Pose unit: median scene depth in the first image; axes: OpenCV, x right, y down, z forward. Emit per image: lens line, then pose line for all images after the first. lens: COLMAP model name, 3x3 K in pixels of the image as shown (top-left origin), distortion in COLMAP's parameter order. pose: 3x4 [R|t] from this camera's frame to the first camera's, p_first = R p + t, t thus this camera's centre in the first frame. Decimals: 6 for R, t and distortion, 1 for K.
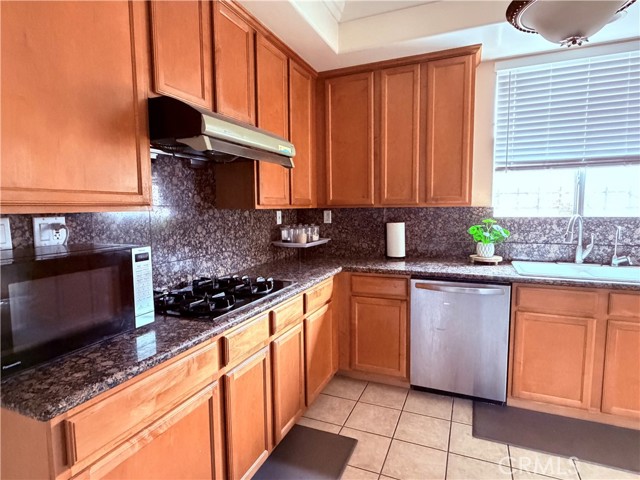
lens RADIAL K [[350.4, 0, 322.9], [0, 350.4, 239.4], [0, 0, 1]] dist [0.006993, -0.003757]
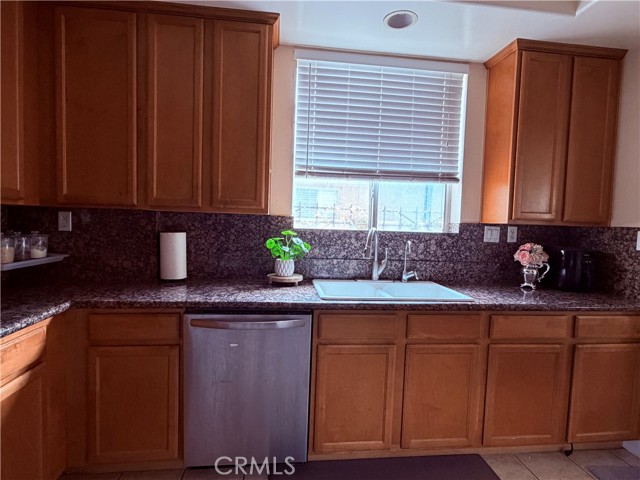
lens RADIAL K [[350.4, 0, 316.3], [0, 350.4, 239.8], [0, 0, 1]] dist [0.006993, -0.003757]
pose [[0.872968, 0.014156, 0.487572, 0.133493], [0.002795, 0.999417, -0.034021, -0.007910], [-0.487770, 0.031062, 0.872419, 0.258173]]
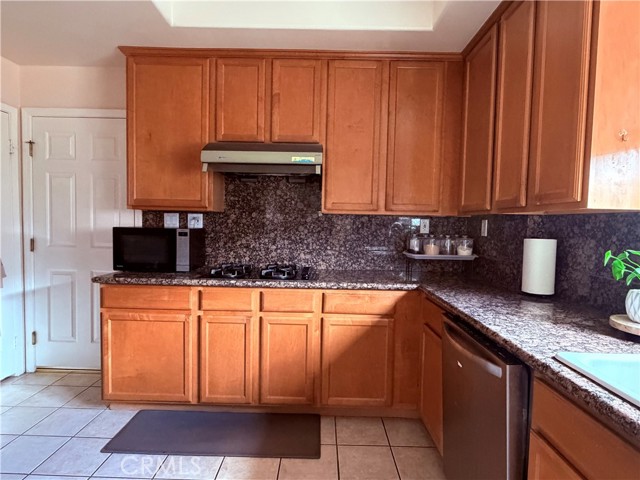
lens RADIAL K [[350.4, 0, 329.1], [0, 350.4, 241.9], [0, 0, 1]] dist [0.006993, -0.003757]
pose [[0.402365, 0.066626, -0.913052, 0.752865], [-0.110106, 0.993630, 0.023985, -0.019125], [0.908834, 0.090881, 0.407138, 0.483982]]
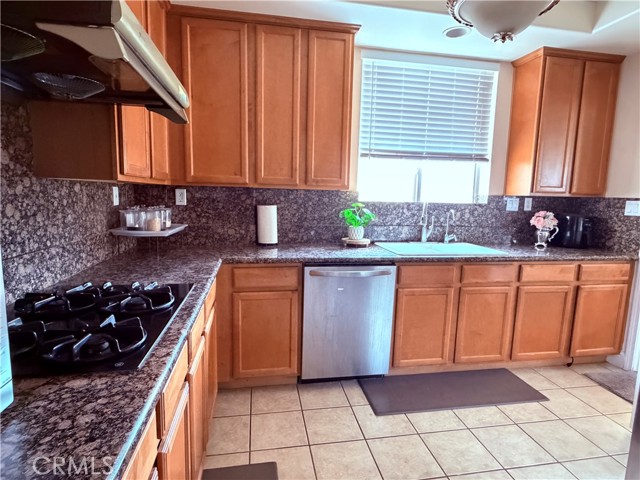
lens RADIAL K [[350.4, 0, 317.9], [0, 350.4, 239.7], [0, 0, 1]] dist [0.006993, -0.003757]
pose [[0.842315, -0.038861, 0.537582, -0.202012], [0.016419, 0.998785, 0.046474, 0.000453], [-0.538735, -0.030319, 0.841930, 0.204630]]
